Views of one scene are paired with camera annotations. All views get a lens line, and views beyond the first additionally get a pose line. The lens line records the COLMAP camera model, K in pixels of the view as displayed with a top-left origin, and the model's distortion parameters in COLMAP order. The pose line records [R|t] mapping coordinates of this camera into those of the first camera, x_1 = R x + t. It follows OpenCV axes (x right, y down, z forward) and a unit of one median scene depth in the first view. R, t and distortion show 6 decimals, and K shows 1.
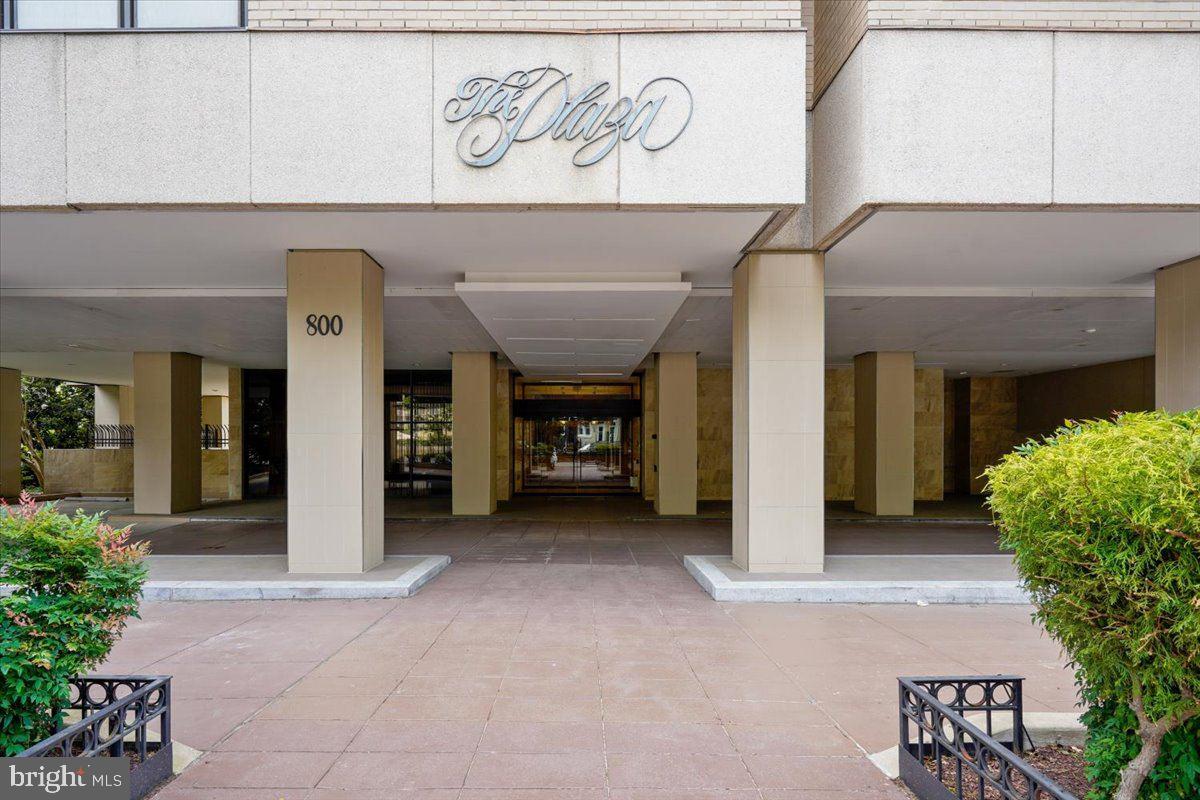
lens RADIAL K [[607.3, 0, 600.7], [0, 607.3, 449.5], [0, 0, 1]] dist [0.043409, -0.029460]
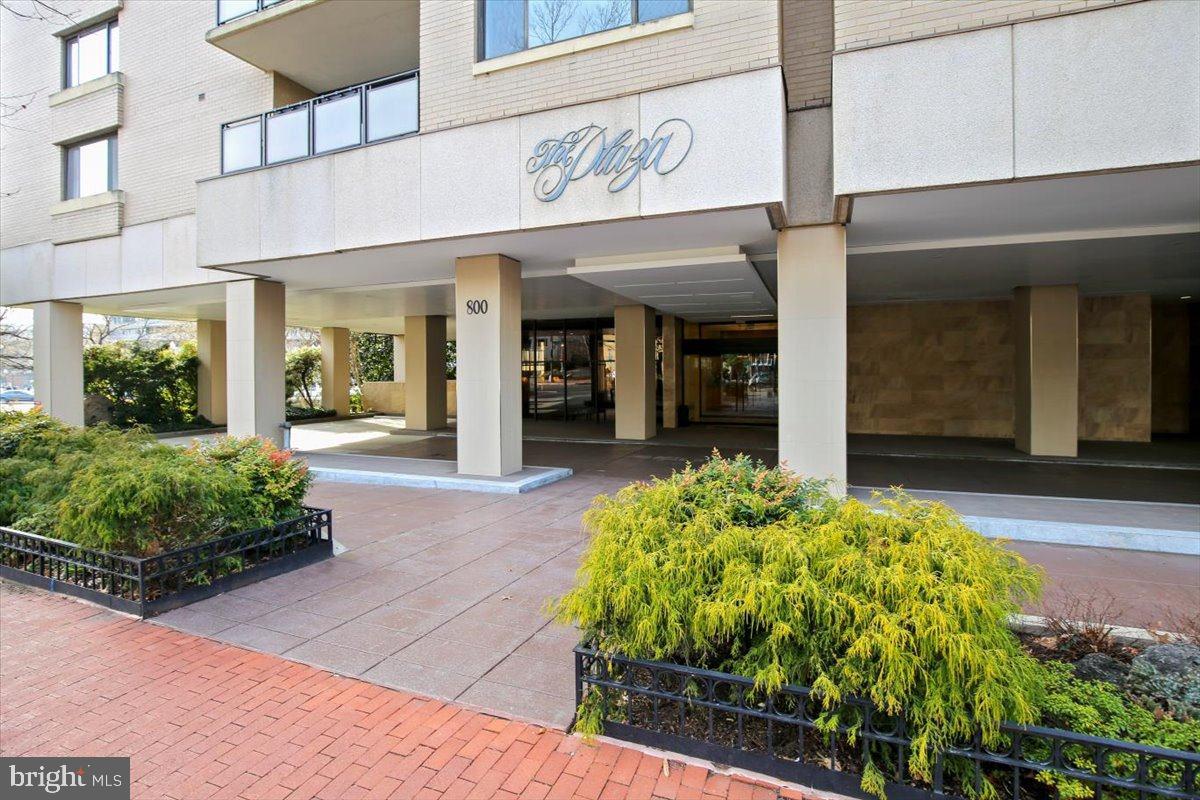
lens RADIAL K [[572.6, 0, 603.6], [0, 572.6, 388.2], [0, 0, 1]] dist [0.000923, 0.000257]
pose [[0.935130, 0.005086, -0.354268, 0.407382], [0.001314, 0.999840, 0.017823, -0.041398], [0.354302, -0.017132, 0.934974, -0.228504]]
